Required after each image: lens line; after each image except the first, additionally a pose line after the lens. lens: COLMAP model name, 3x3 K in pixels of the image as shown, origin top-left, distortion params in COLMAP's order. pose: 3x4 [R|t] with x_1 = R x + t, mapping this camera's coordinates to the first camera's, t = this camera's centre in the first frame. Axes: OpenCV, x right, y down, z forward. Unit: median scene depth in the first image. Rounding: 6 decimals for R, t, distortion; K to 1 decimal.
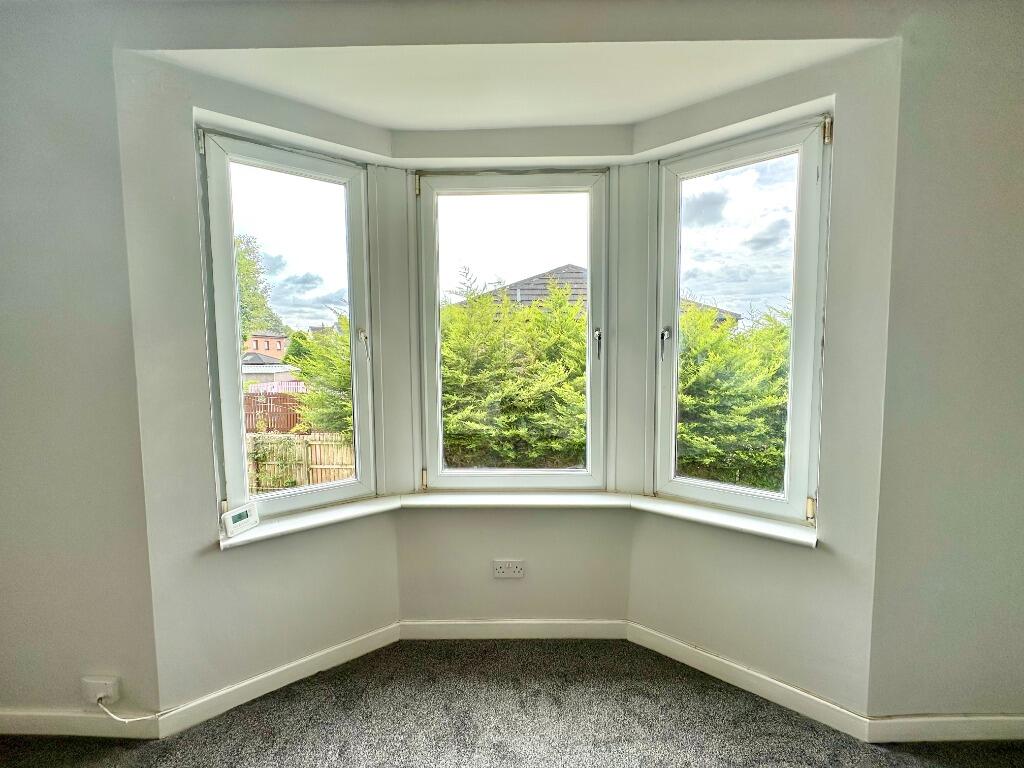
lens RADIAL K [[406.5, 0, 510.8], [0, 406.5, 380.5], [0, 0, 1]] dist [-0.002152, -0.000390]
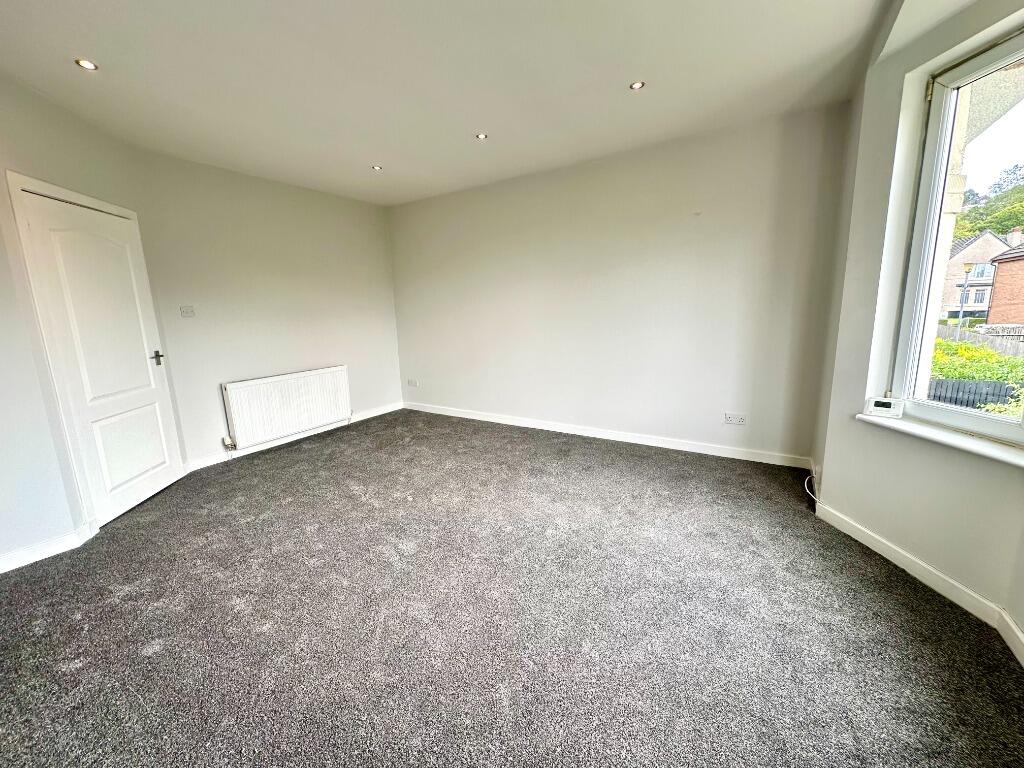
lens RADIAL K [[406.5, 0, 510.8], [0, 406.5, 380.5], [0, 0, 1]] dist [-0.002152, -0.000390]
pose [[-0.531642, 0.167520, -0.830237, 0.846205], [-0.024984, 0.976716, 0.213075, 0.019491], [0.846600, 0.134022, -0.515079, 0.564927]]
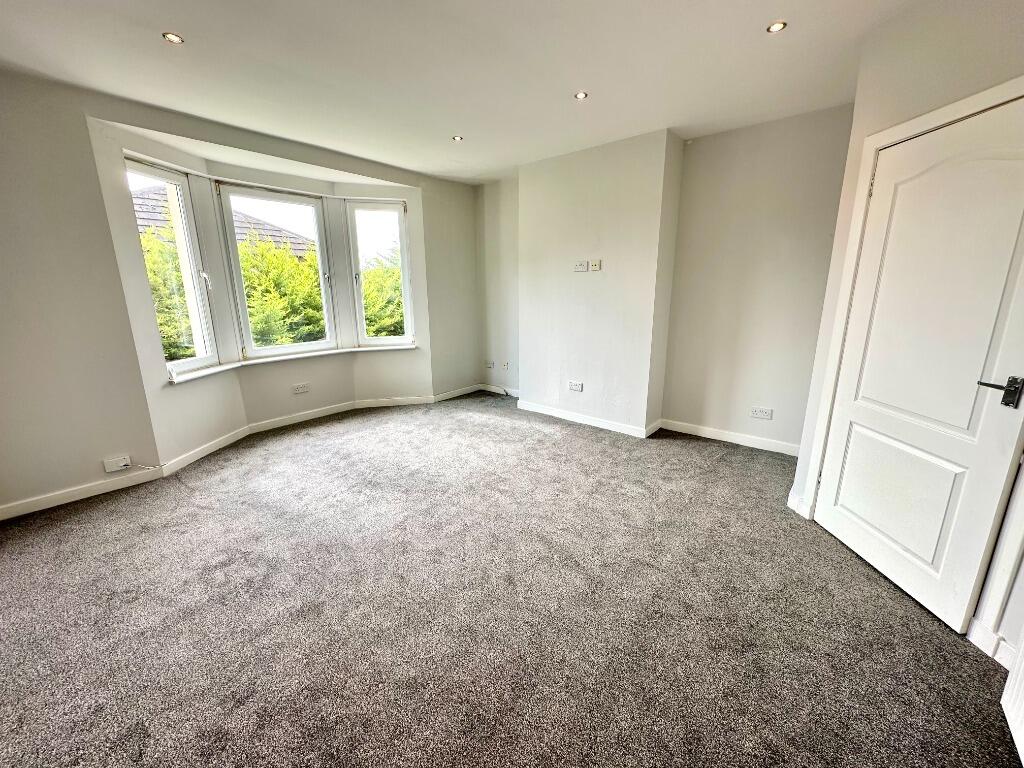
lens RADIAL K [[406.5, 0, 510.8], [0, 406.5, 380.5], [0, 0, 1]] dist [-0.002152, -0.000390]
pose [[0.636421, -0.175032, 0.751221, -0.945343], [0.056668, 0.981892, 0.180770, 0.106560], [-0.769258, -0.072476, 0.634815, -1.259734]]
